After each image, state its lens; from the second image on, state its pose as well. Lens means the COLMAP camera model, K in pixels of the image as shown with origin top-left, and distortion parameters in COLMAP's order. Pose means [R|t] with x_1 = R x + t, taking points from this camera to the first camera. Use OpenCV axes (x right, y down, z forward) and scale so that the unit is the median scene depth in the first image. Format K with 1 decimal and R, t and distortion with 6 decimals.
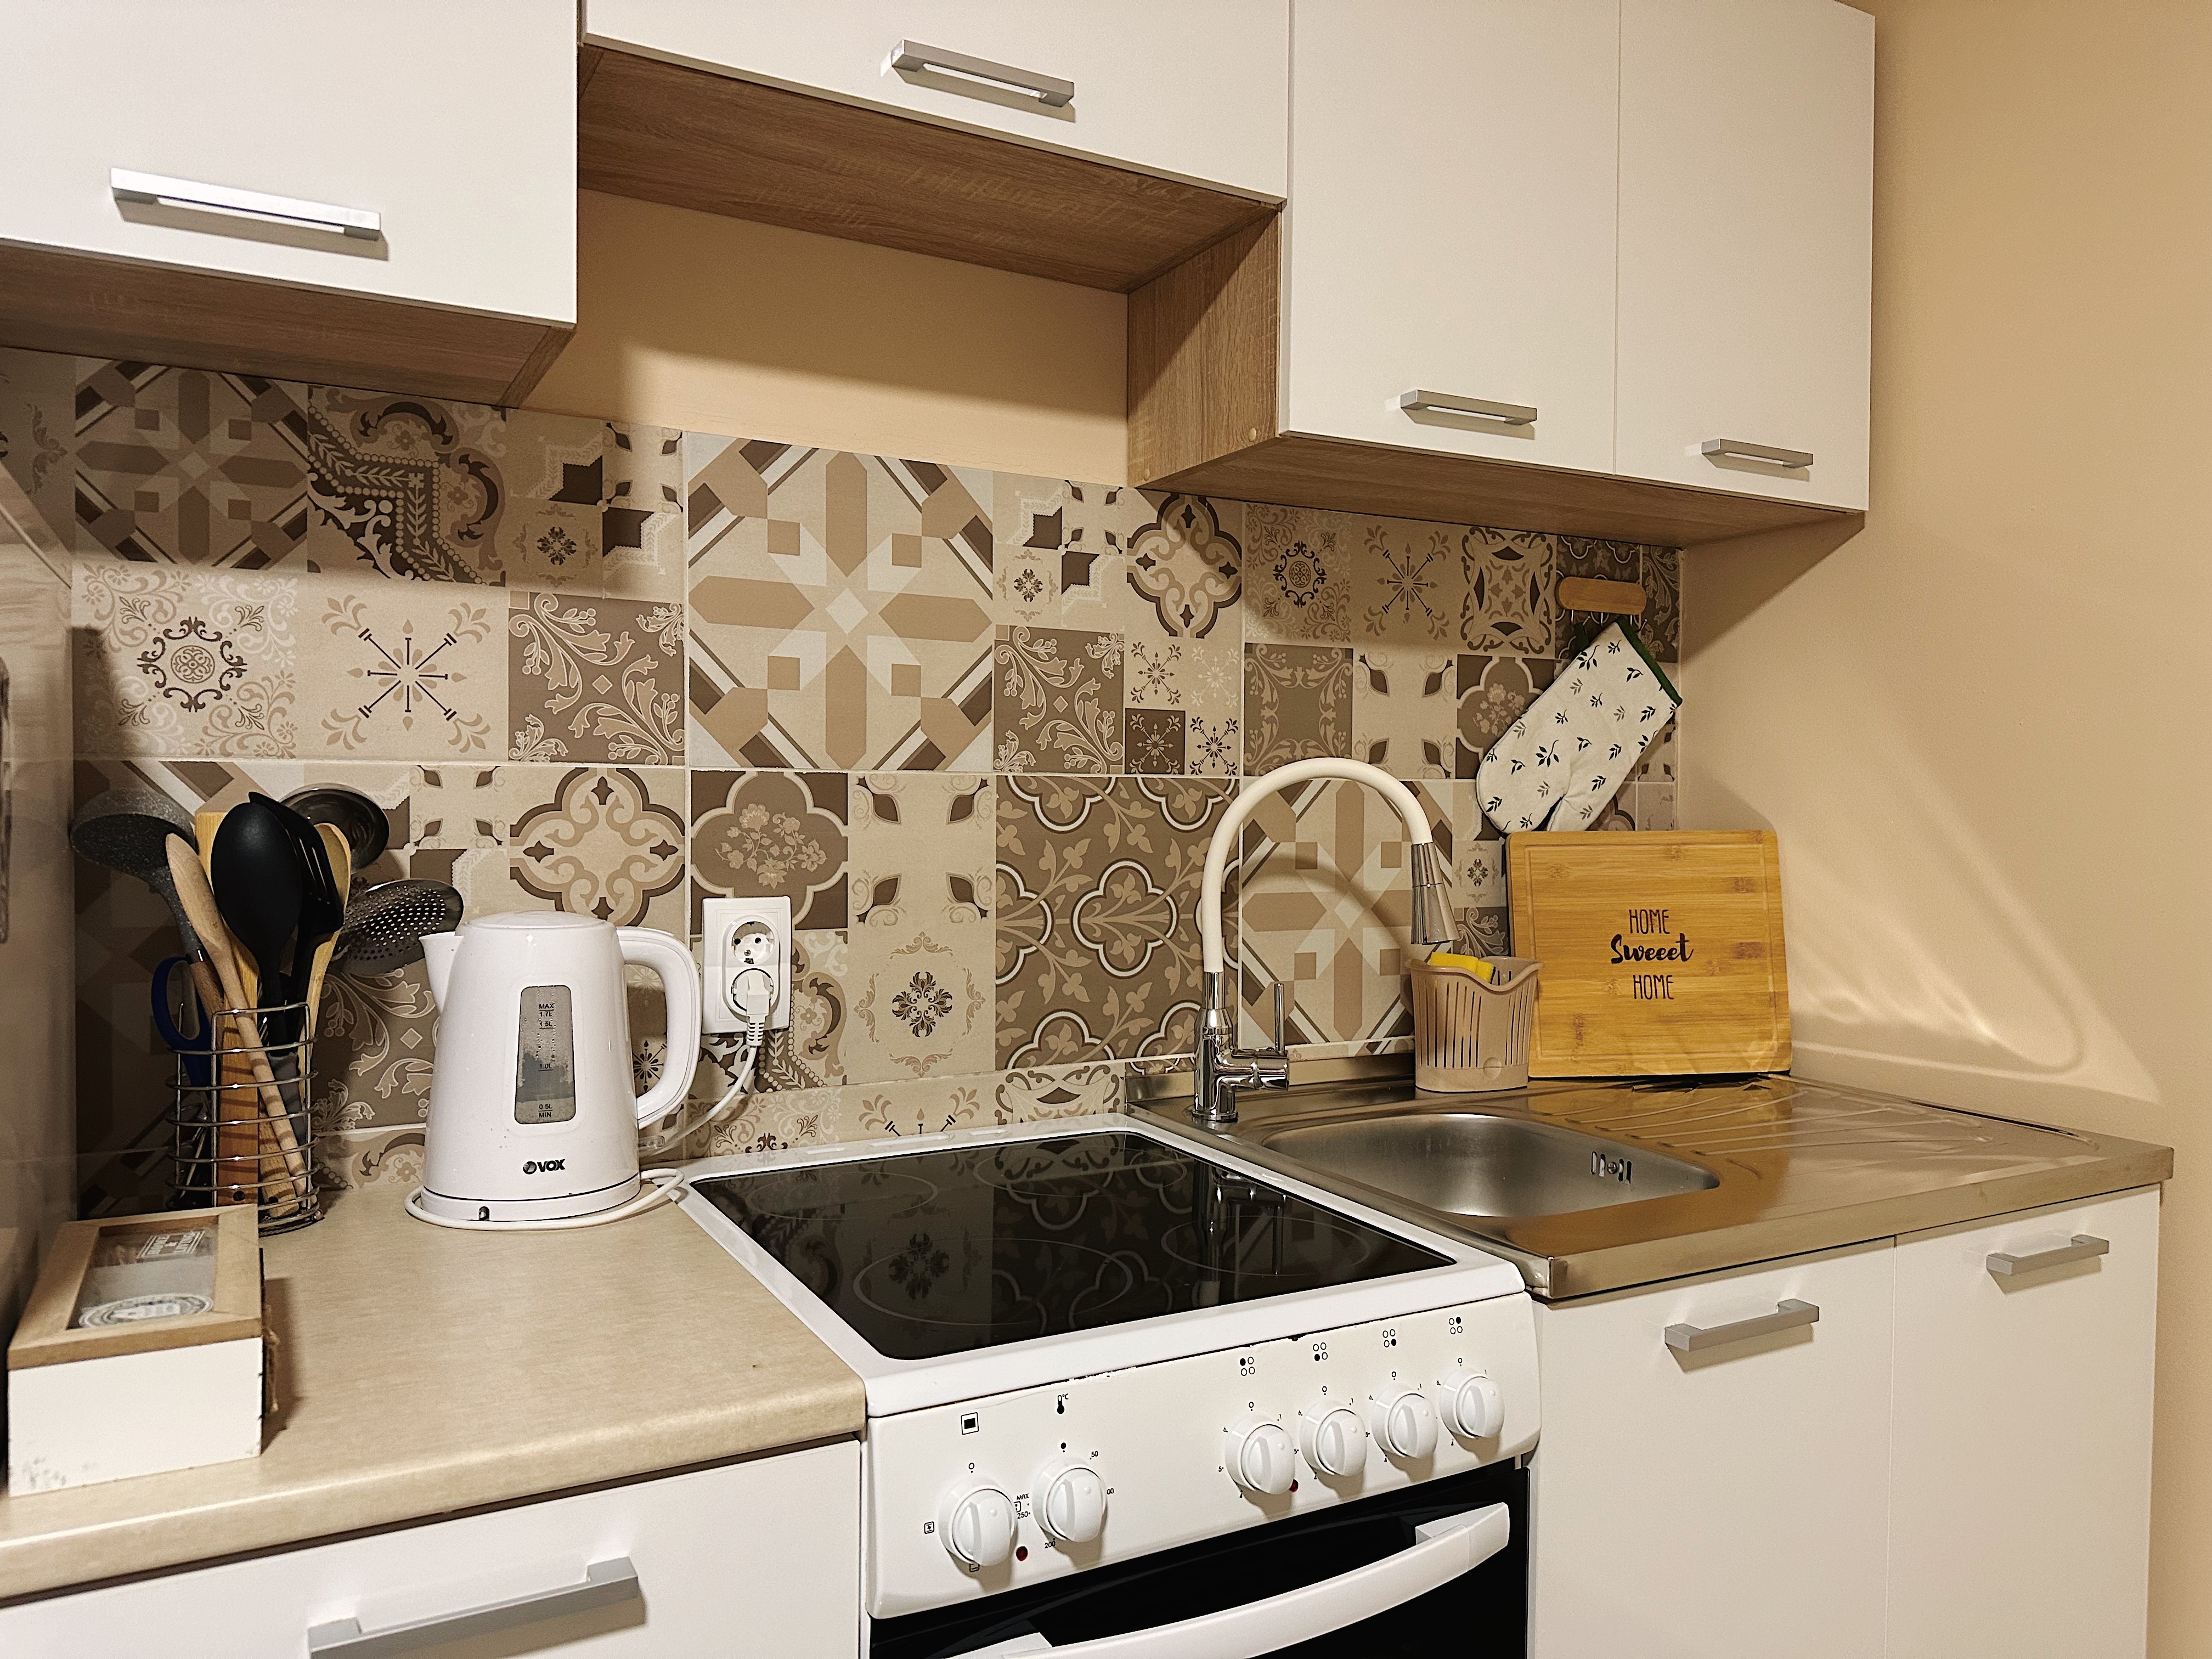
lens RADIAL K [[1548.9, 0, 1111.9], [0, 1548.9, 838.4], [0, 0, 1]] dist [0.146194, -0.199532]
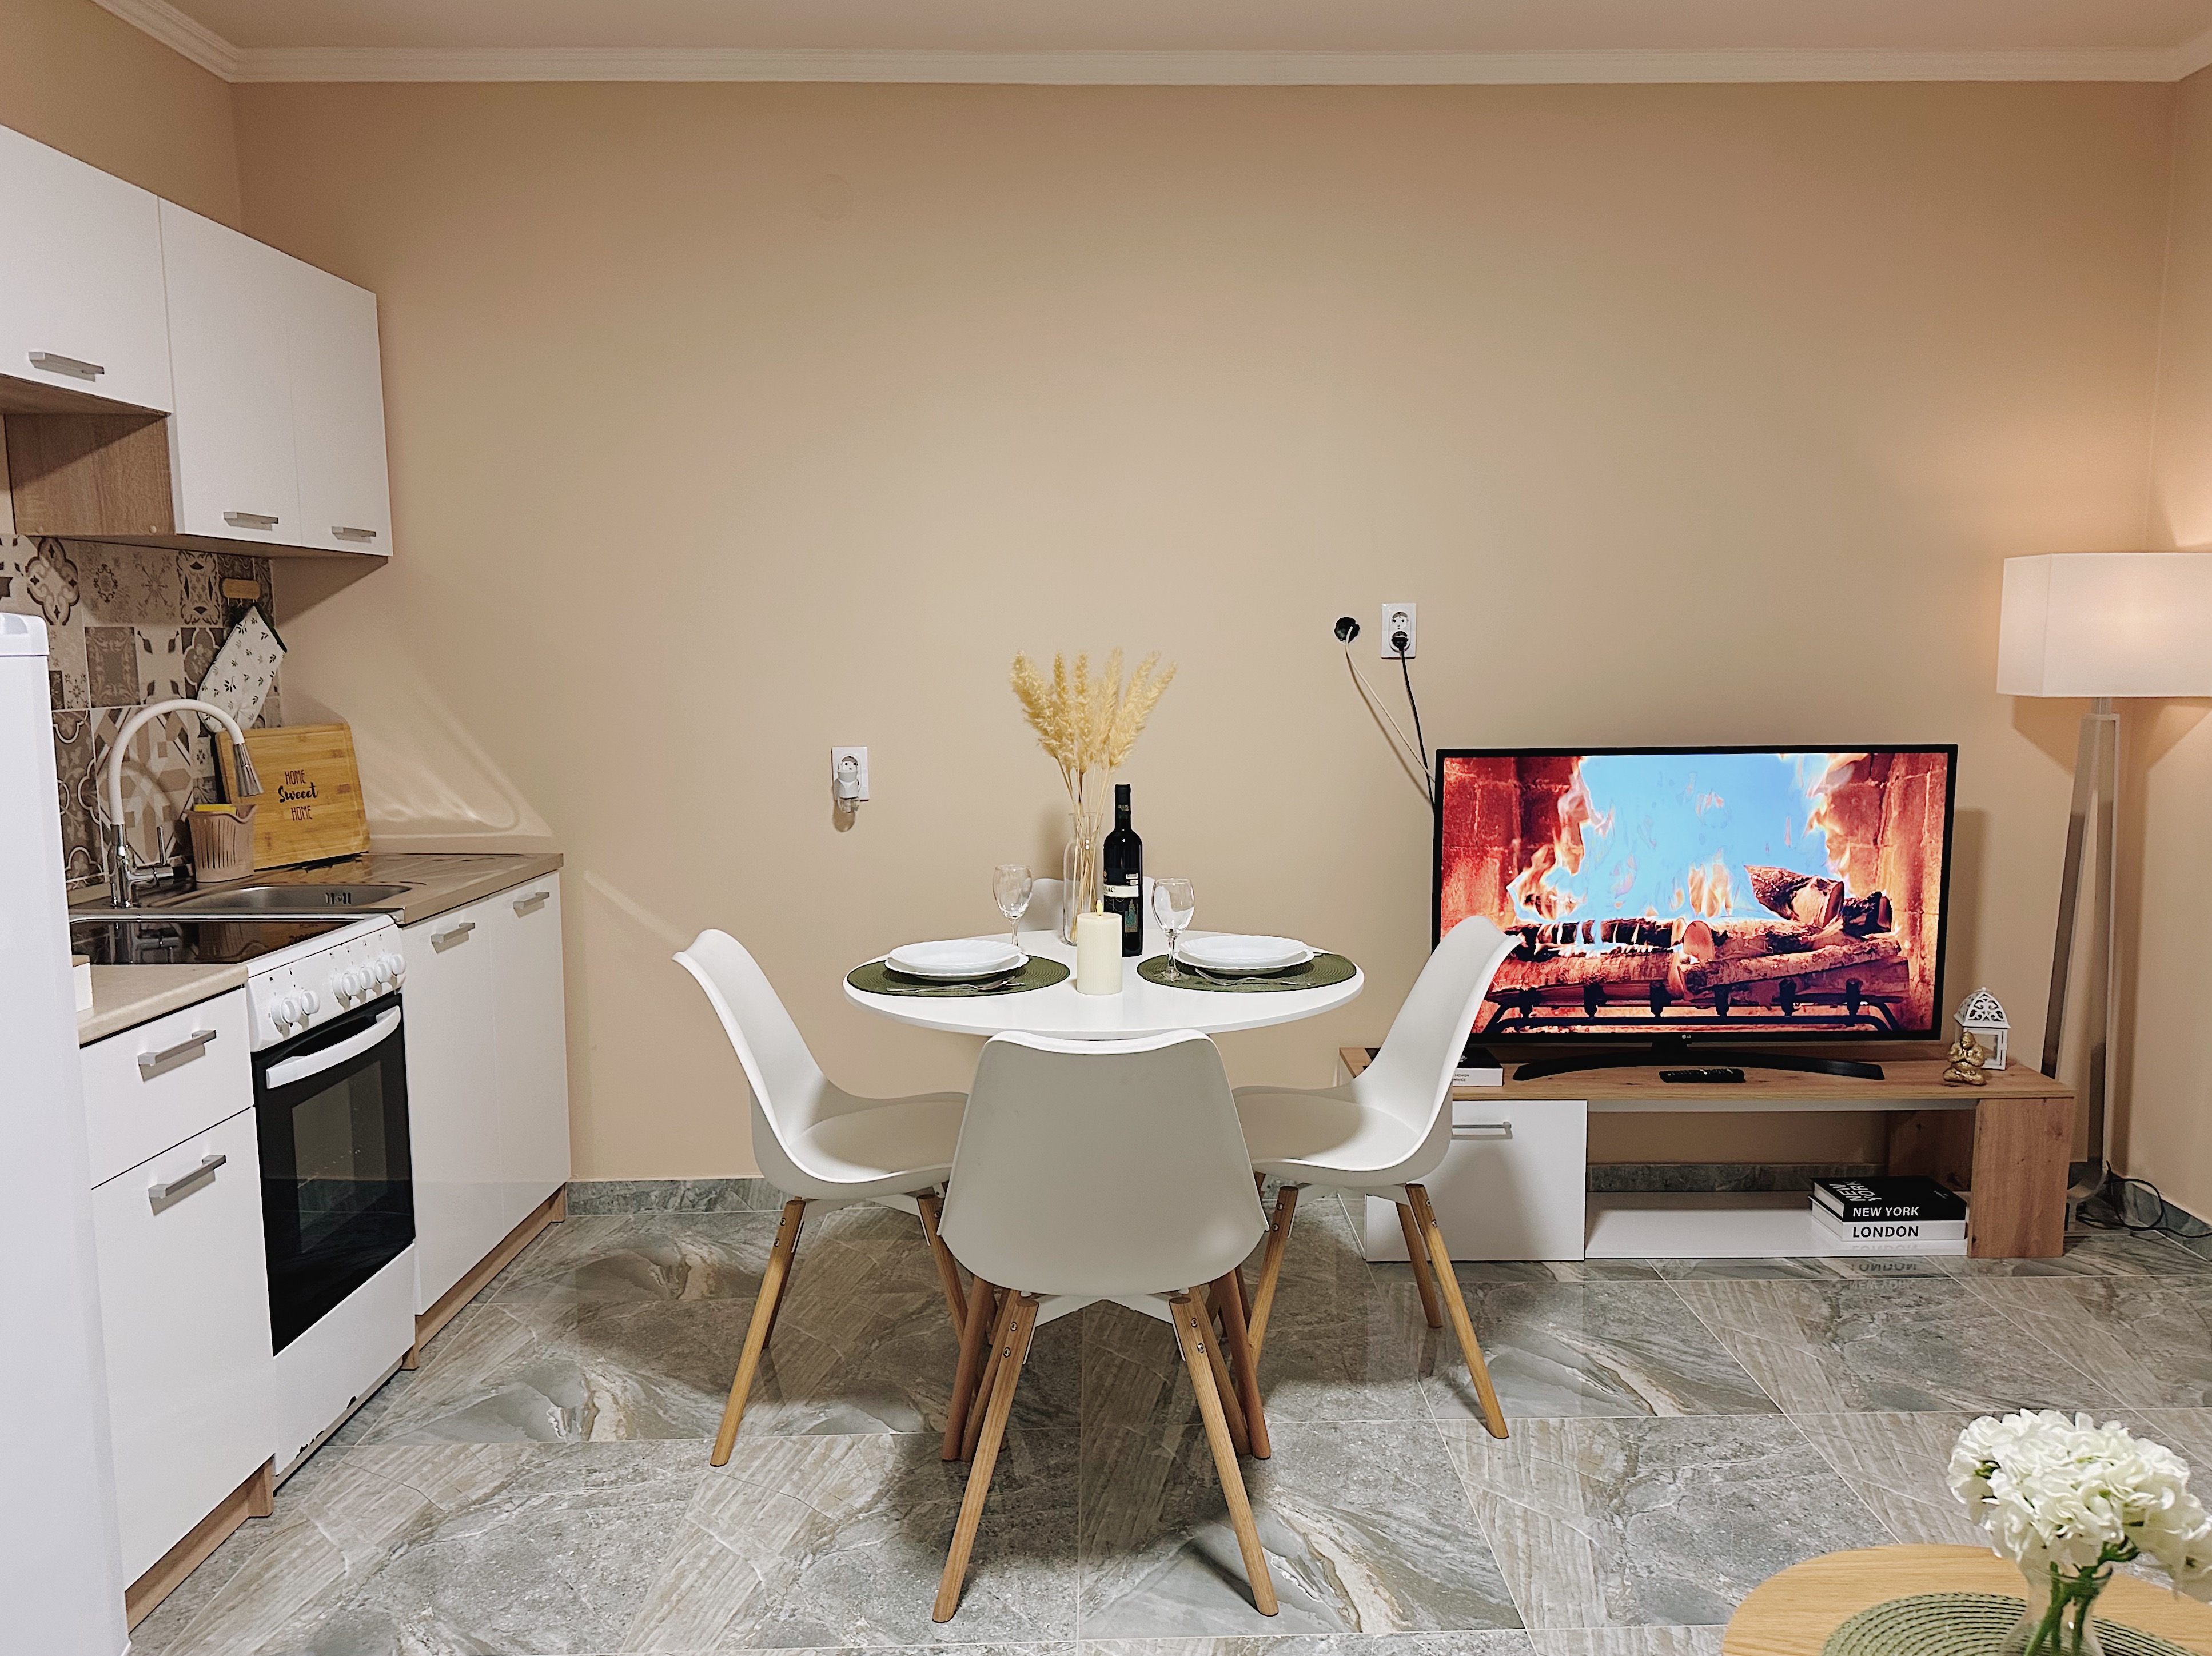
lens RADIAL K [[1548.8, 0, 1111.9], [0, 1548.8, 836.9], [0, 0, 1]] dist [0.146194, -0.199532]
pose [[0.491977, -0.111093, 0.863491, -0.874121], [0.027693, 0.993320, 0.112018, -0.064524], [-0.870168, -0.031198, 0.491767, -0.796347]]
